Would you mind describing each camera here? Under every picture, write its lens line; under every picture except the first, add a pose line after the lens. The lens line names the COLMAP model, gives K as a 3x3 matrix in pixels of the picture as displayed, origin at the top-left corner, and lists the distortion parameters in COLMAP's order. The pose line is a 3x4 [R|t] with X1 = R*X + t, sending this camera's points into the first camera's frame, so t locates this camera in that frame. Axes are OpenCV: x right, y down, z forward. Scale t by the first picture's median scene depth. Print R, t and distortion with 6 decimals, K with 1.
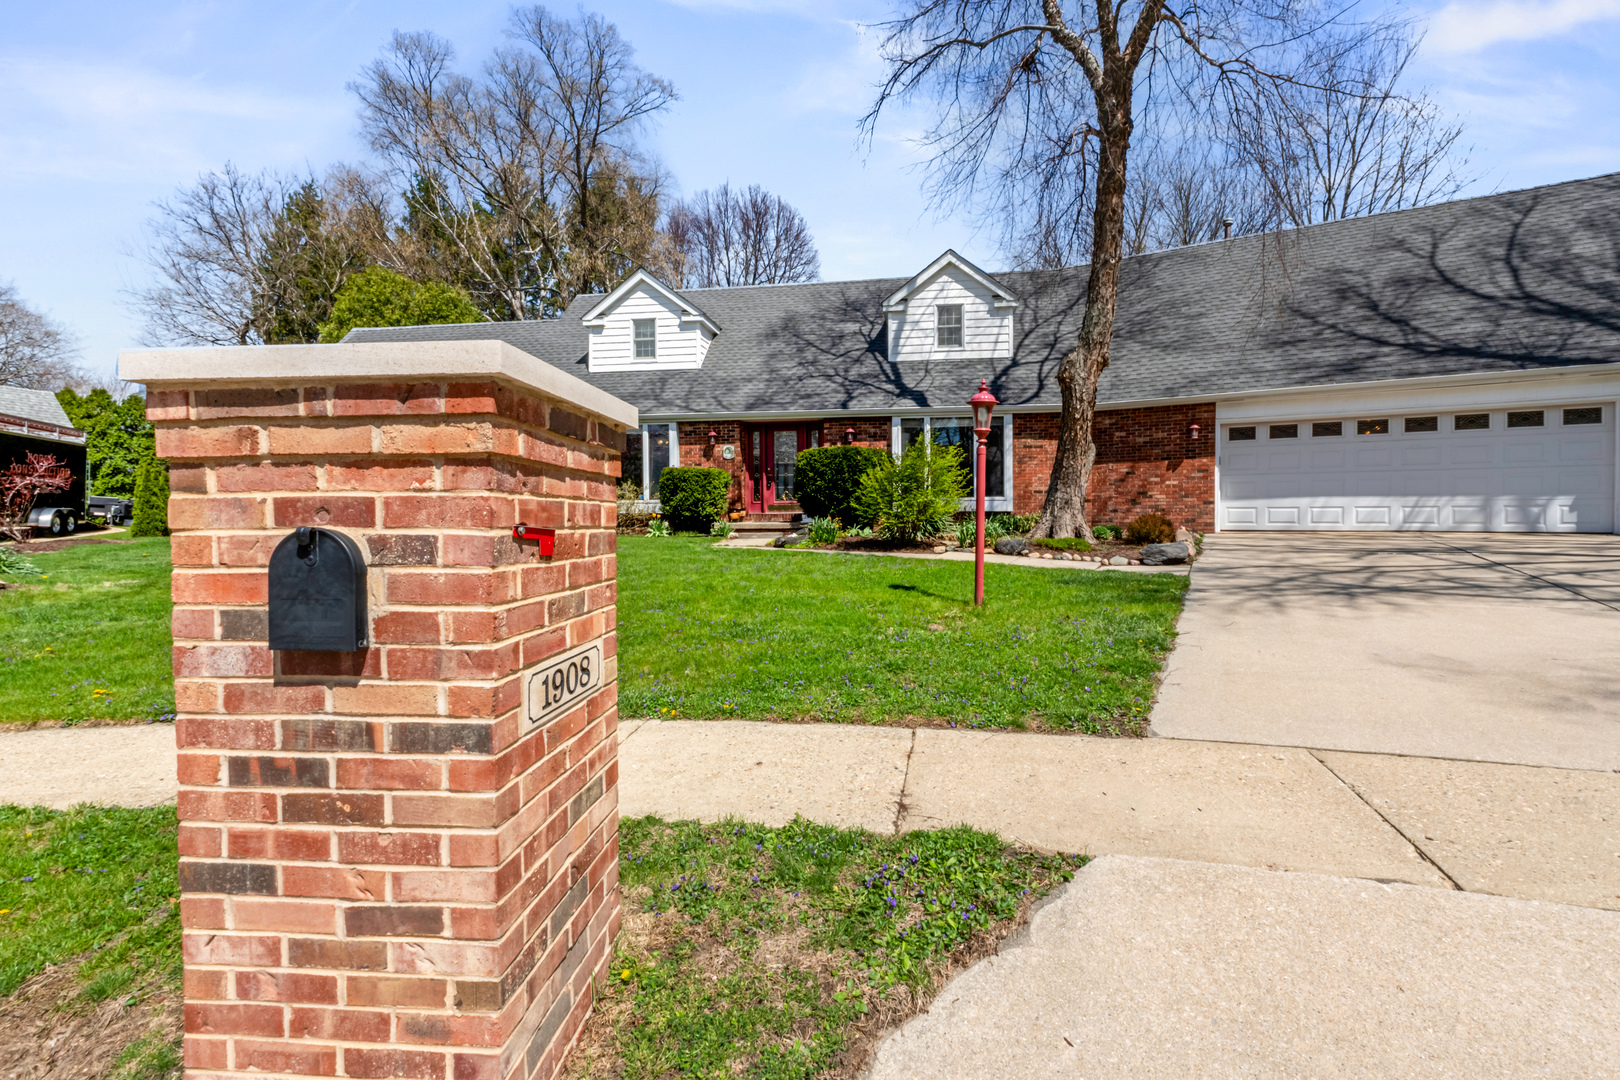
lens RADIAL K [[694.2, 0, 812.3], [0, 694.2, 502.9], [0, 0, 1]] dist [-0.003753, -0.000155]
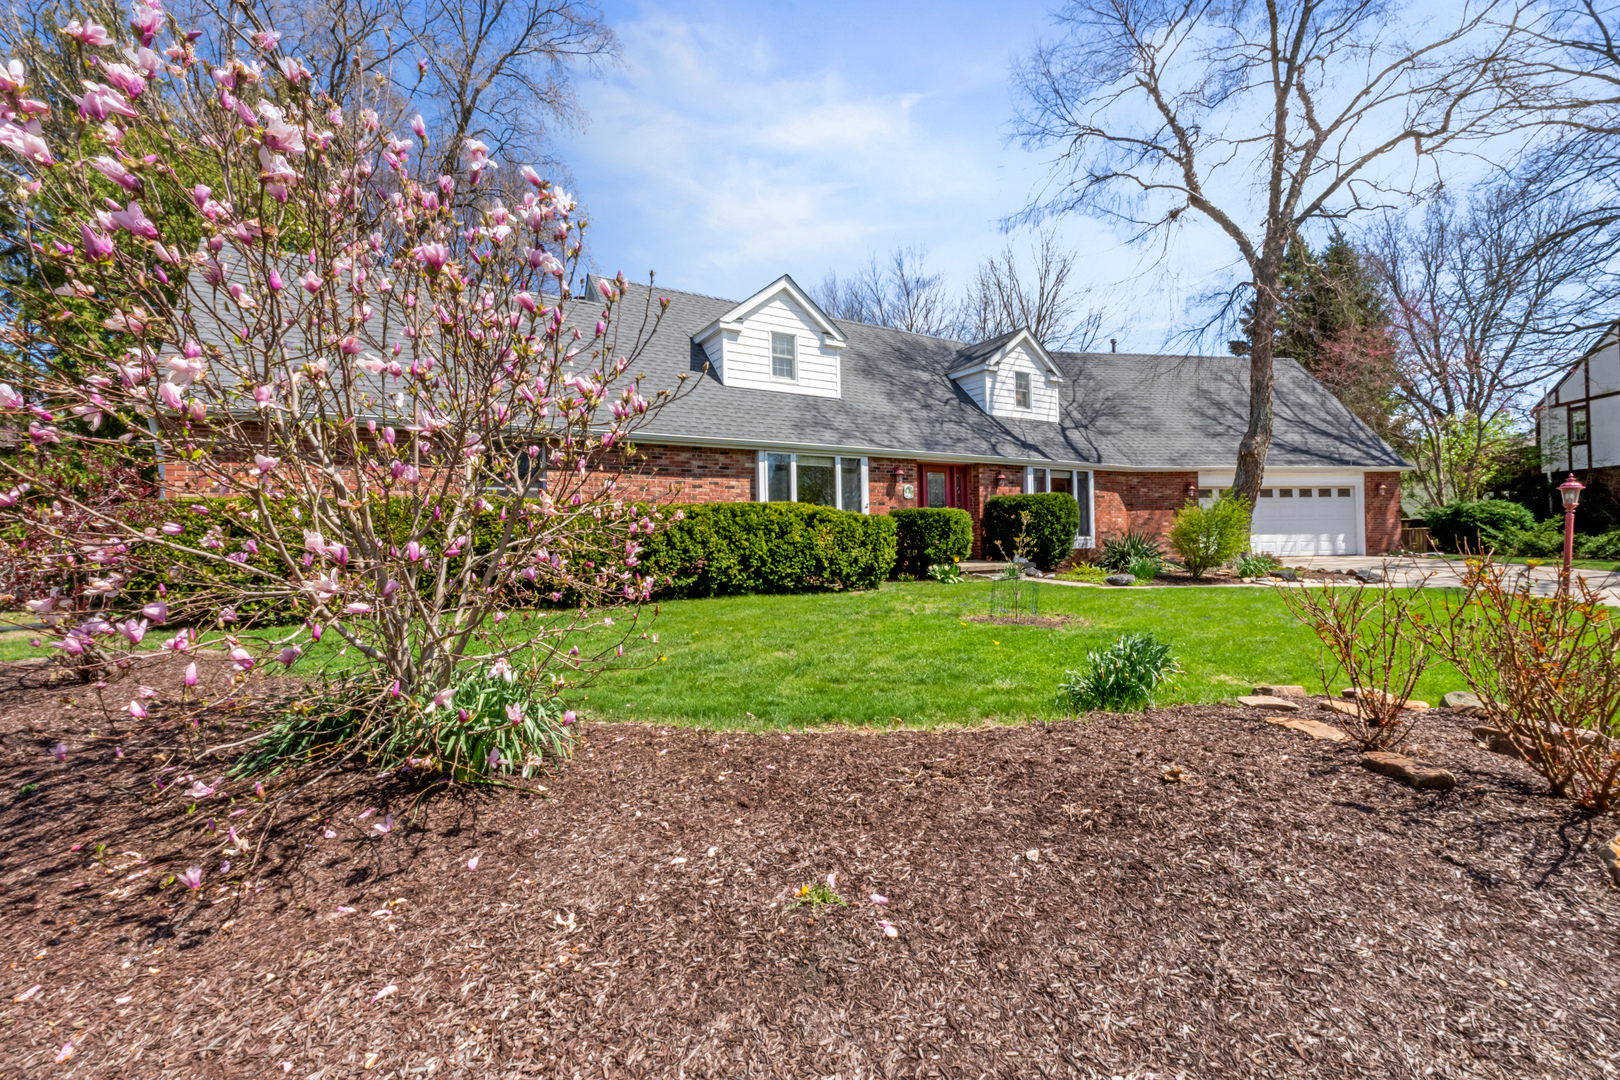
lens RADIAL K [[694.2, 0, 812.3], [0, 694.2, 502.9], [0, 0, 1]] dist [-0.003753, -0.000155]
pose [[0.762546, 0.025339, 0.646438, -0.832704], [0.007520, 0.998818, -0.048022, -0.012554], [-0.646891, 0.041480, 0.761454, 0.352309]]
